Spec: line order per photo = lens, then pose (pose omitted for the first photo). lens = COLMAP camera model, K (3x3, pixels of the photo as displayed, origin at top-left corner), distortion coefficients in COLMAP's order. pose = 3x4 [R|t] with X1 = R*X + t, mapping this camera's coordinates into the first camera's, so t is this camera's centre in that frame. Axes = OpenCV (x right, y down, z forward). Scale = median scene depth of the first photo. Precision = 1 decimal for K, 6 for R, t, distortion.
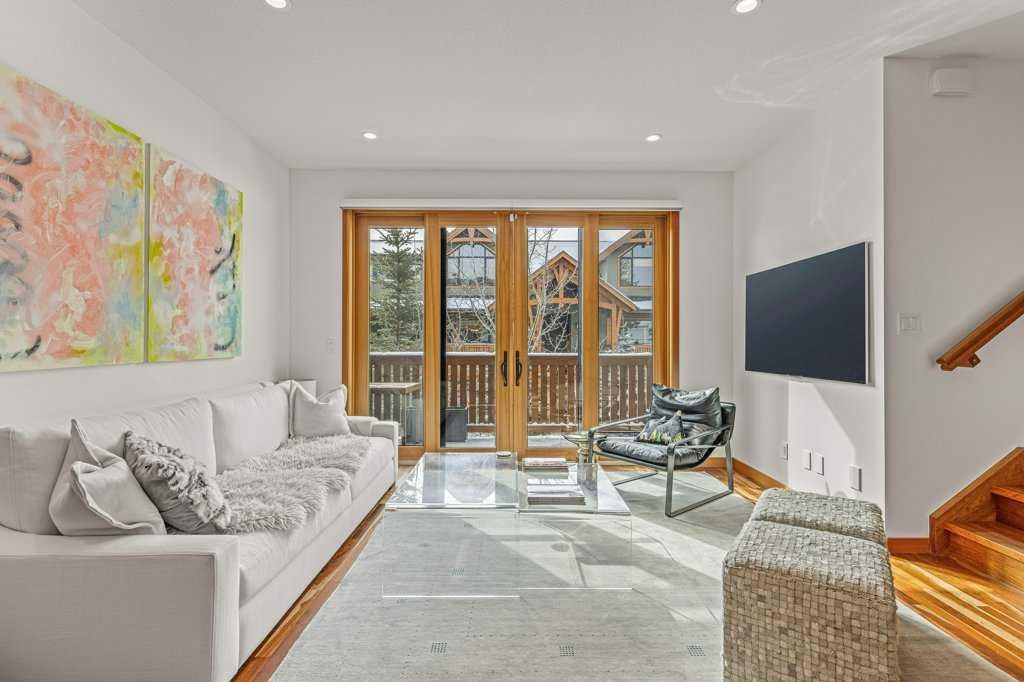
lens RADIAL K [[481.6, 0, 518.8], [0, 481.6, 336.5], [0, 0, 1]] dist [-0.001349, -0.001331]
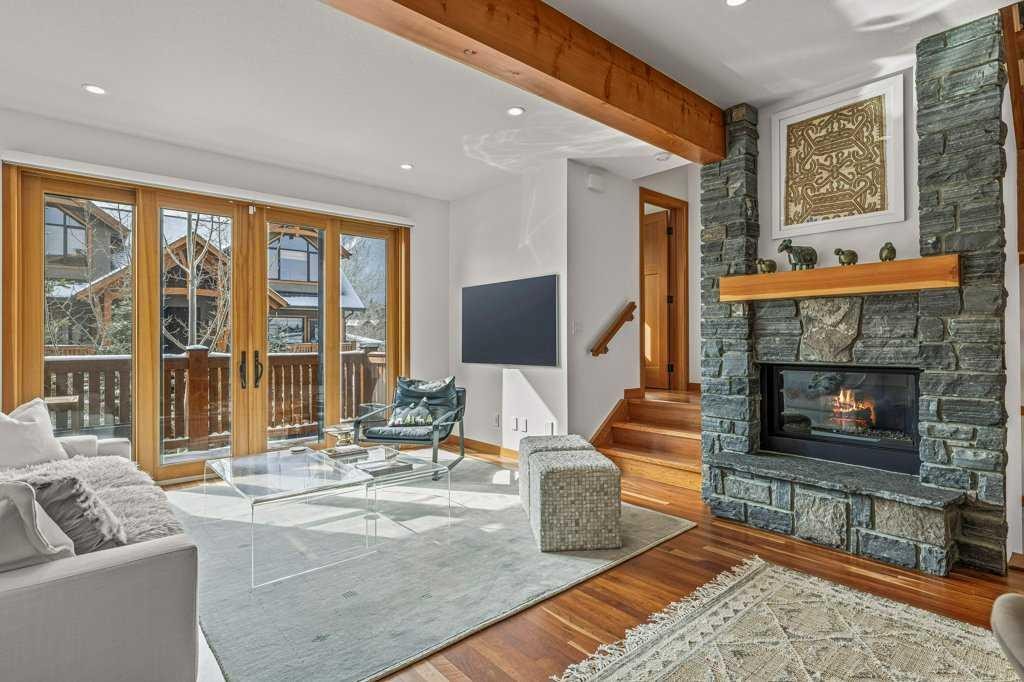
lens RADIAL K [[498.8, 0, 514.9], [0, 498.8, 336.3], [0, 0, 1]] dist [0.000491, -0.000497]
pose [[0.765469, -0.001450, 0.643471, -0.314351], [0.000103, 0.999998, 0.002130, -0.001192], [-0.643473, -0.001564, 0.765467, -0.106184]]
